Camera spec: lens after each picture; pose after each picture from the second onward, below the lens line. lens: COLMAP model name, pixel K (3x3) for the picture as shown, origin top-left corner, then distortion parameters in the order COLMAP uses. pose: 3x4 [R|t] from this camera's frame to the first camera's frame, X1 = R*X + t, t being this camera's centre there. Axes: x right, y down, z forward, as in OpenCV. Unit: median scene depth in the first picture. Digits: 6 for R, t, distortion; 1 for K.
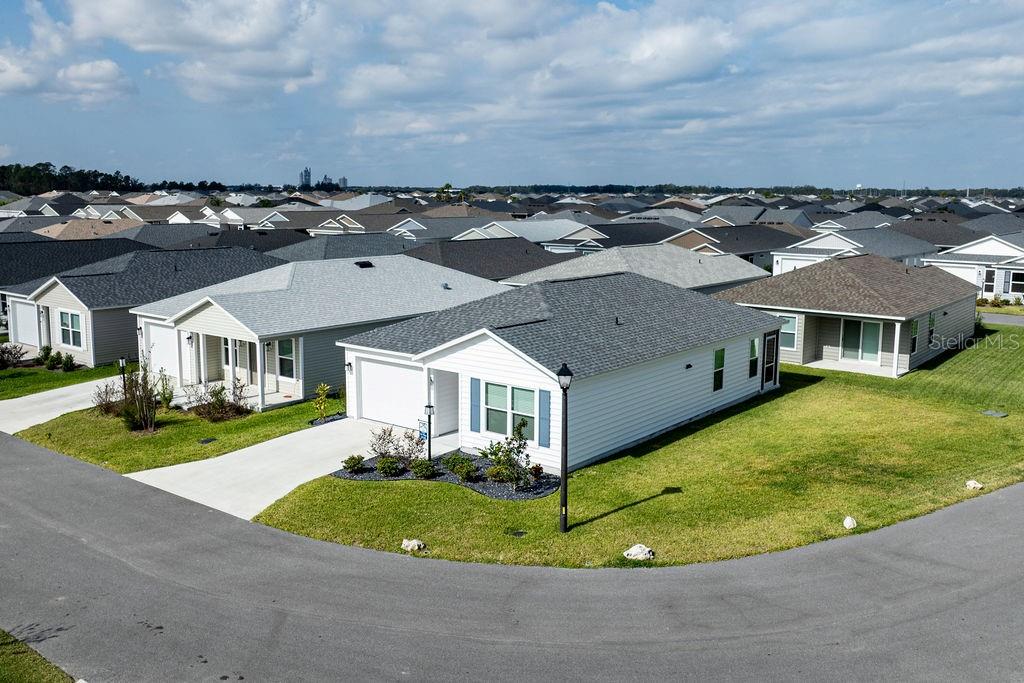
lens RADIAL K [[926.7, 0, 512.0], [0, 926.7, 341.5], [0, 0, 1]] dist [0.001936, -0.000703]
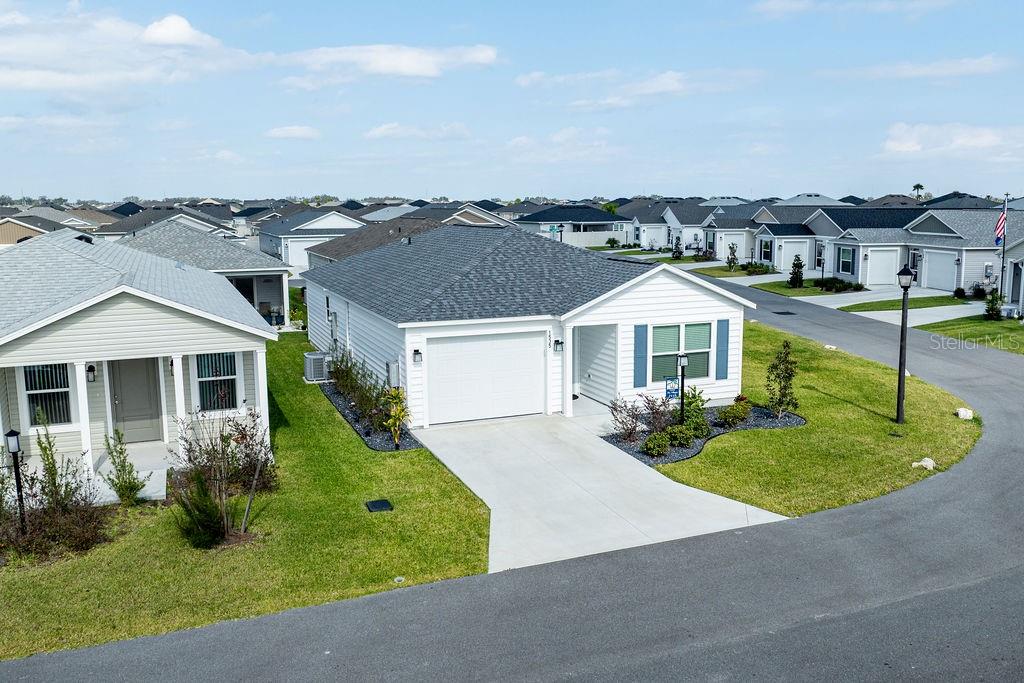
lens RADIAL K [[865.0, 0, 549.5], [0, 865.0, 340.3], [0, 0, 1]] dist [-0.007869, -0.006457]
pose [[0.477218, -0.146655, 0.866461, -0.792567], [0.149985, 0.985102, 0.084129, -0.027634], [-0.865891, 0.089808, 0.492105, 0.680139]]
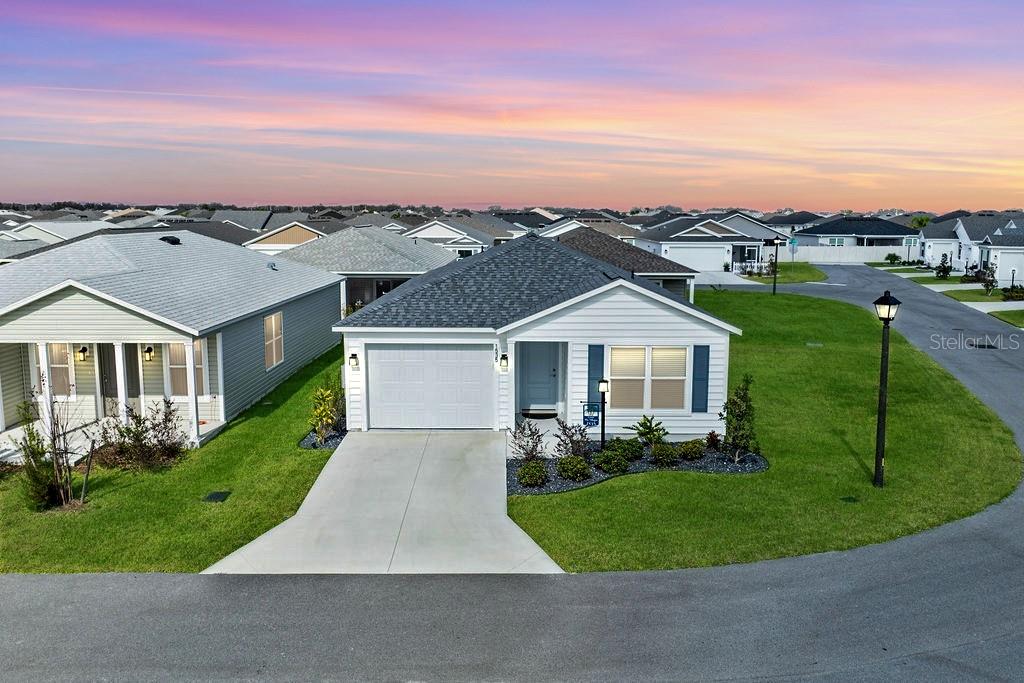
lens RADIAL K [[865.0, 0, 549.5], [0, 865.0, 340.3], [0, 0, 1]] dist [-0.007869, -0.006457]
pose [[0.775035, -0.095099, 0.624721, -0.544865], [0.102899, 0.994409, 0.023718, 0.013795], [-0.623484, 0.045901, 0.780487, 0.440180]]
